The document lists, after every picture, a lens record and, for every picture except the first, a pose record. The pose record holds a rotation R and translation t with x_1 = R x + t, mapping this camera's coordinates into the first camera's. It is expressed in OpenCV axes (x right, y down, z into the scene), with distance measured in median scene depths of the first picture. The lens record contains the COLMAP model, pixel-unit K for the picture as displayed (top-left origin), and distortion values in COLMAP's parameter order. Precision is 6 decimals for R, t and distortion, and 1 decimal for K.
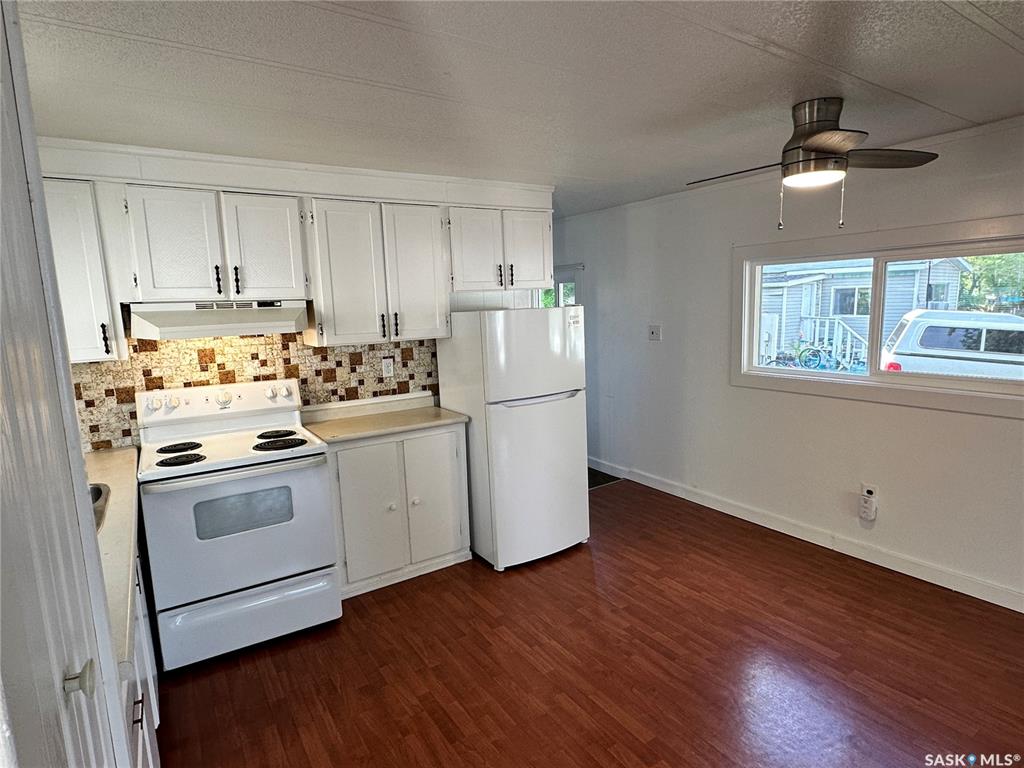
lens RADIAL K [[556.8, 0, 509.8], [0, 556.8, 388.7], [0, 0, 1]] dist [-0.000203, -0.000234]
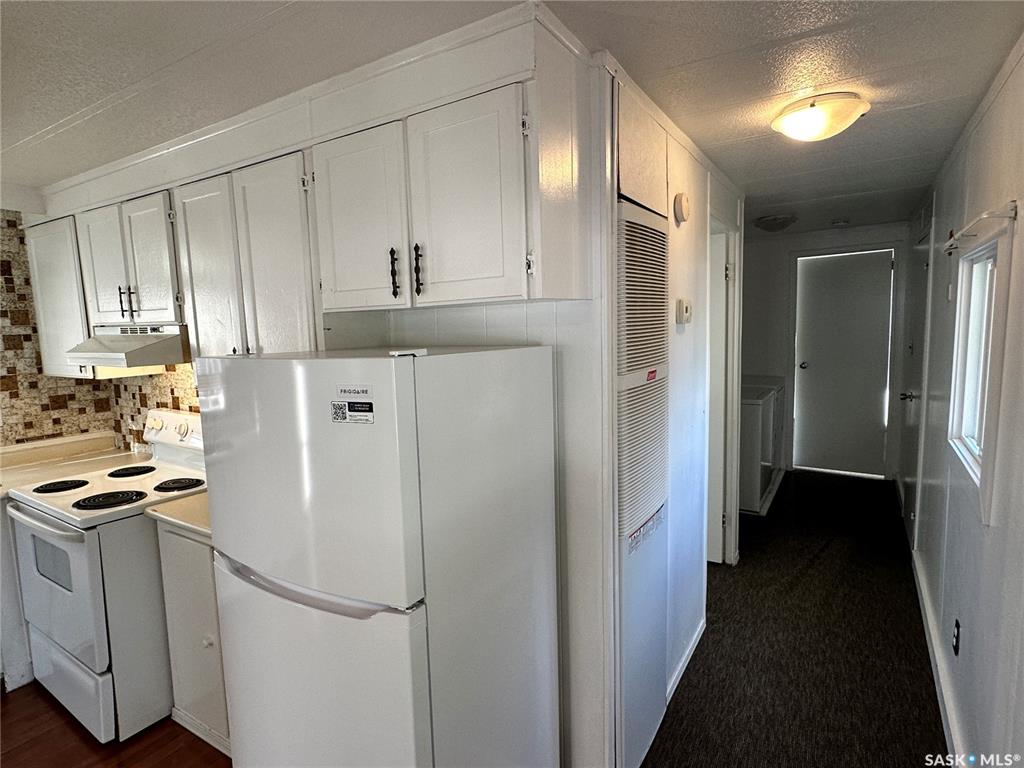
lens RADIAL K [[554.2, 0, 508.3], [0, 554.2, 391.0], [0, 0, 1]] dist [-0.001329, -0.000098]
pose [[0.414642, 0.135072, -0.899904, 0.457399], [-0.129491, 0.987617, 0.088573, -0.172853], [0.900724, 0.079803, 0.426998, 0.963633]]
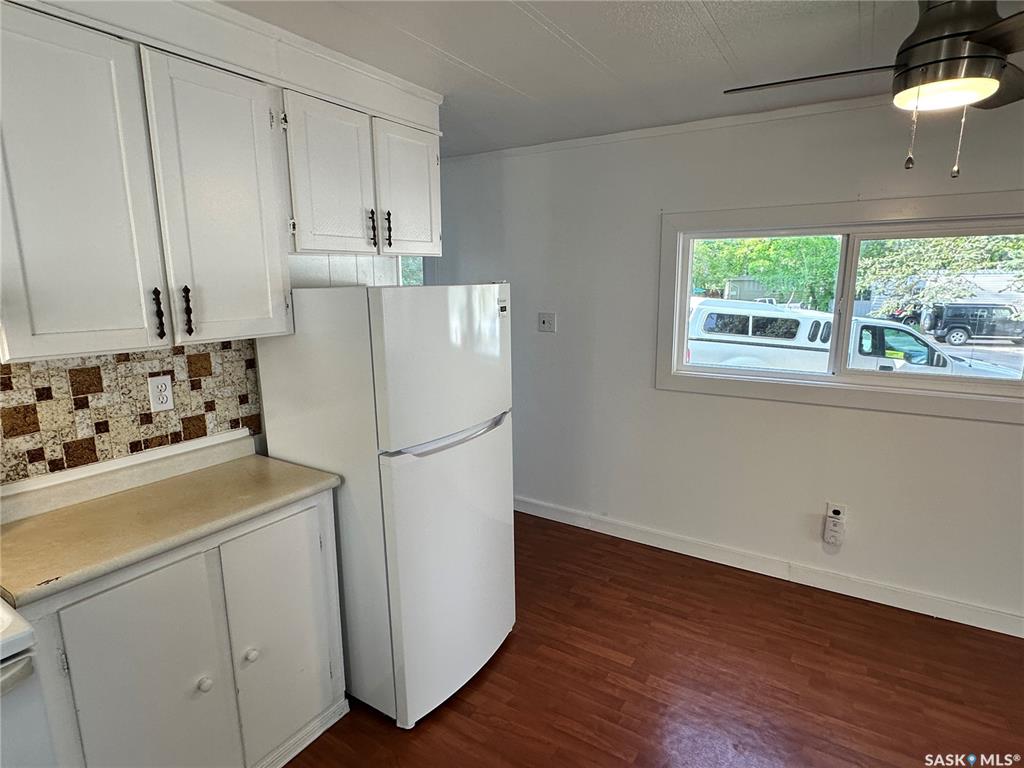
lens RADIAL K [[556.8, 0, 509.8], [0, 556.8, 388.7], [0, 0, 1]] dist [-0.000203, -0.000234]
pose [[0.911390, -0.050421, 0.408444, -0.143932], [0.038277, 0.998550, 0.037858, -0.052855], [-0.409760, -0.018869, 0.911998, 0.422854]]
